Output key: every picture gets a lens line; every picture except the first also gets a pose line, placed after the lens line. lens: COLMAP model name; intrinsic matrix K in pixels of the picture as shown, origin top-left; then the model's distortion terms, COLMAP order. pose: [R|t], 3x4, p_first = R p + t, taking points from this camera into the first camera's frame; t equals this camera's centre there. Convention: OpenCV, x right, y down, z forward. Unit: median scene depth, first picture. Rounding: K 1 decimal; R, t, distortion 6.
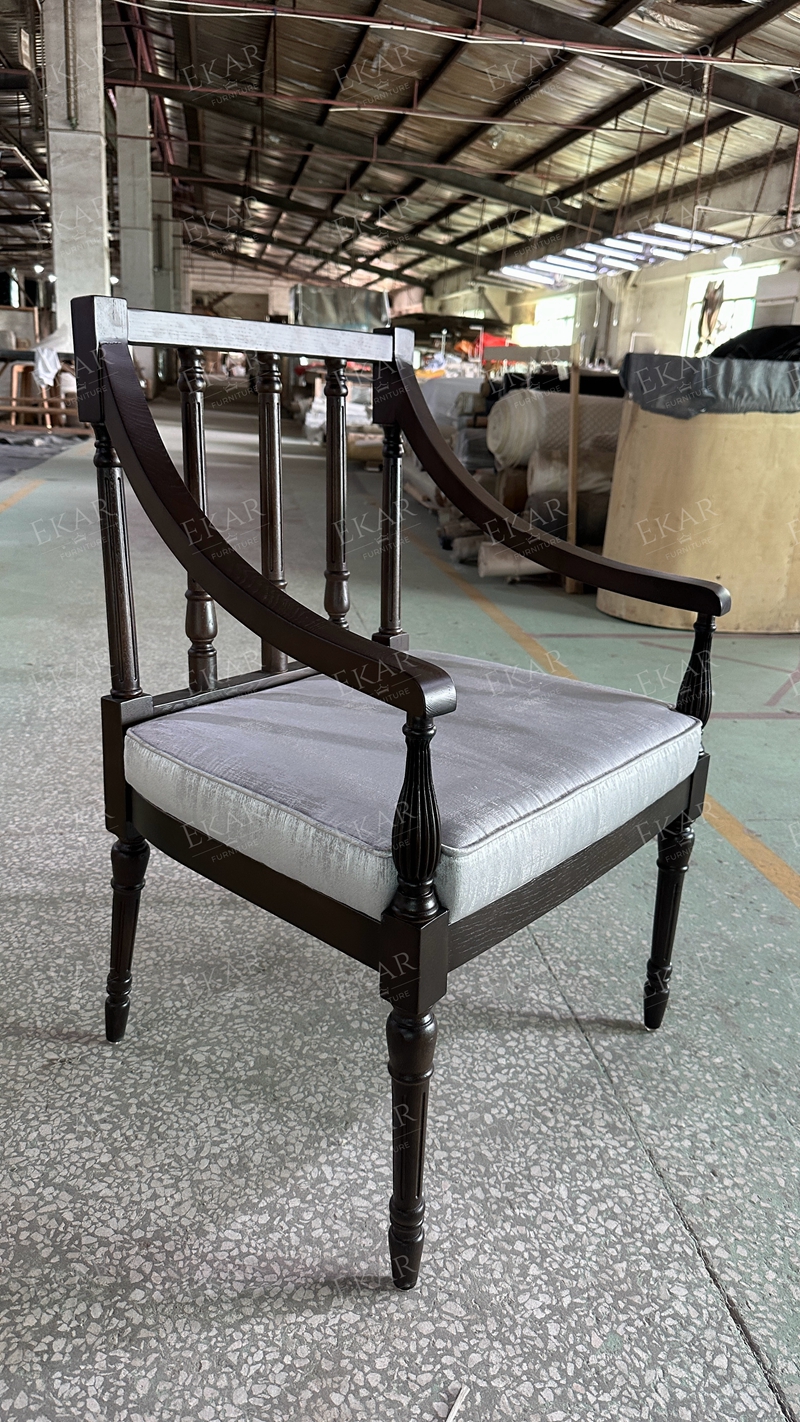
lens RADIAL K [[1018.3, 0, 395.6], [0, 1018.3, 709.0], [0, 0, 1]] dist [0.003195, -0.004279]
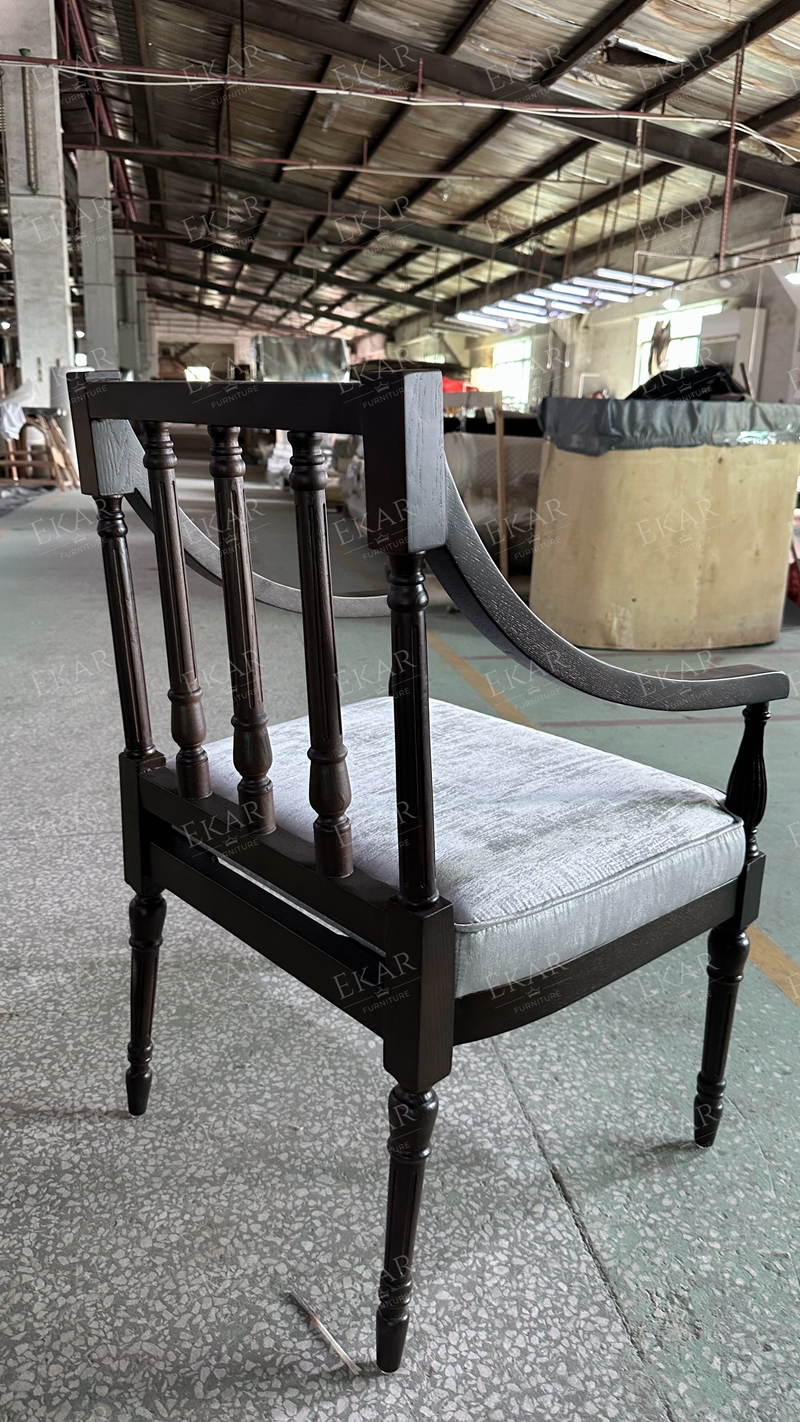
lens RADIAL K [[1015.5, 0, 393.3], [0, 1015.5, 705.2], [0, 0, 1]] dist [0.039116, -0.059403]
pose [[0.999264, -0.033157, 0.019288, 0.037881], [0.033943, 0.998542, -0.041982, 0.020225], [-0.017868, 0.042606, 0.998932, -0.073529]]
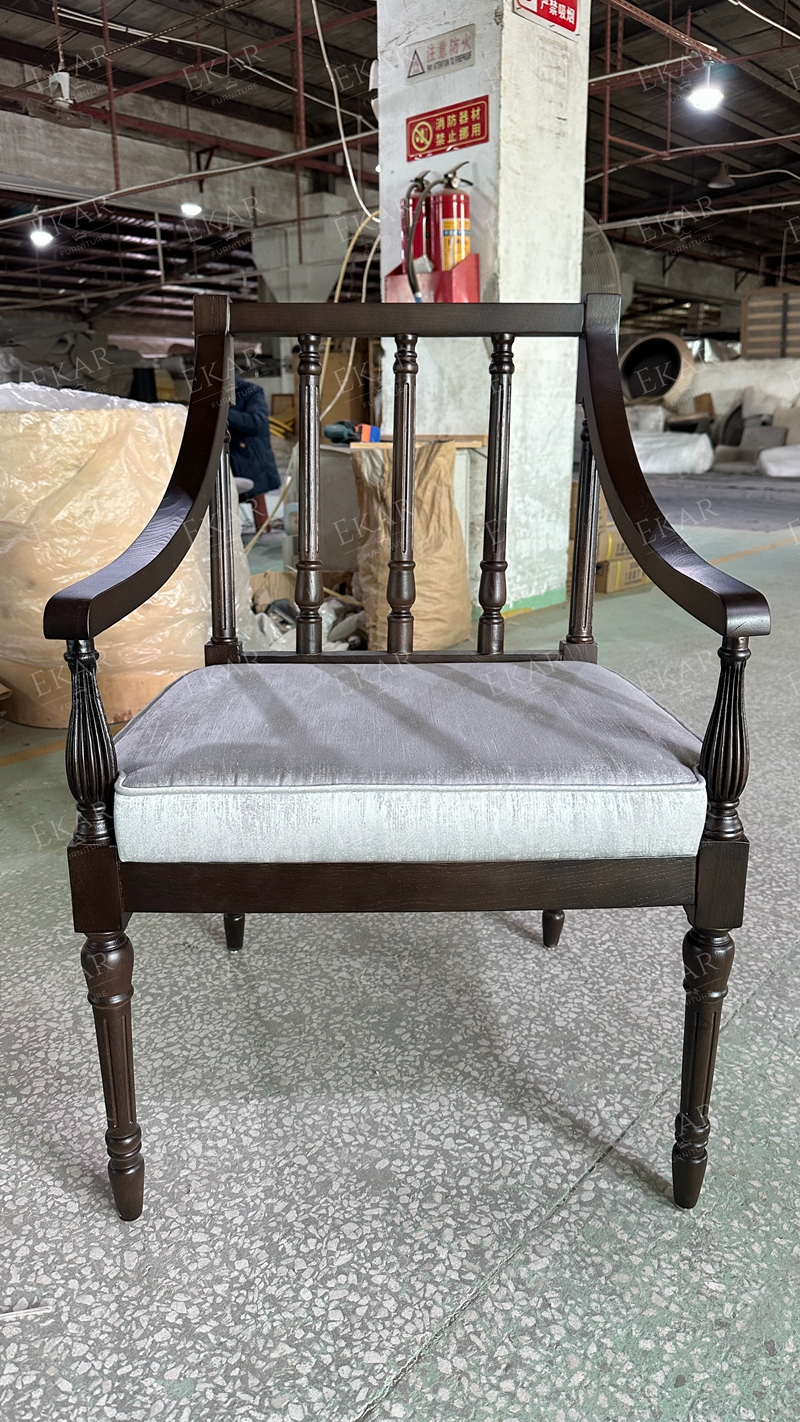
lens RADIAL K [[1018.3, 0, 395.6], [0, 1018.3, 709.0], [0, 0, 1]] dist [0.003195, -0.004279]
pose [[0.640499, 0.158529, -0.751419, 0.250930], [-0.206297, 0.978014, 0.030490, -0.005692], [0.739732, 0.135487, 0.659121, 0.131505]]
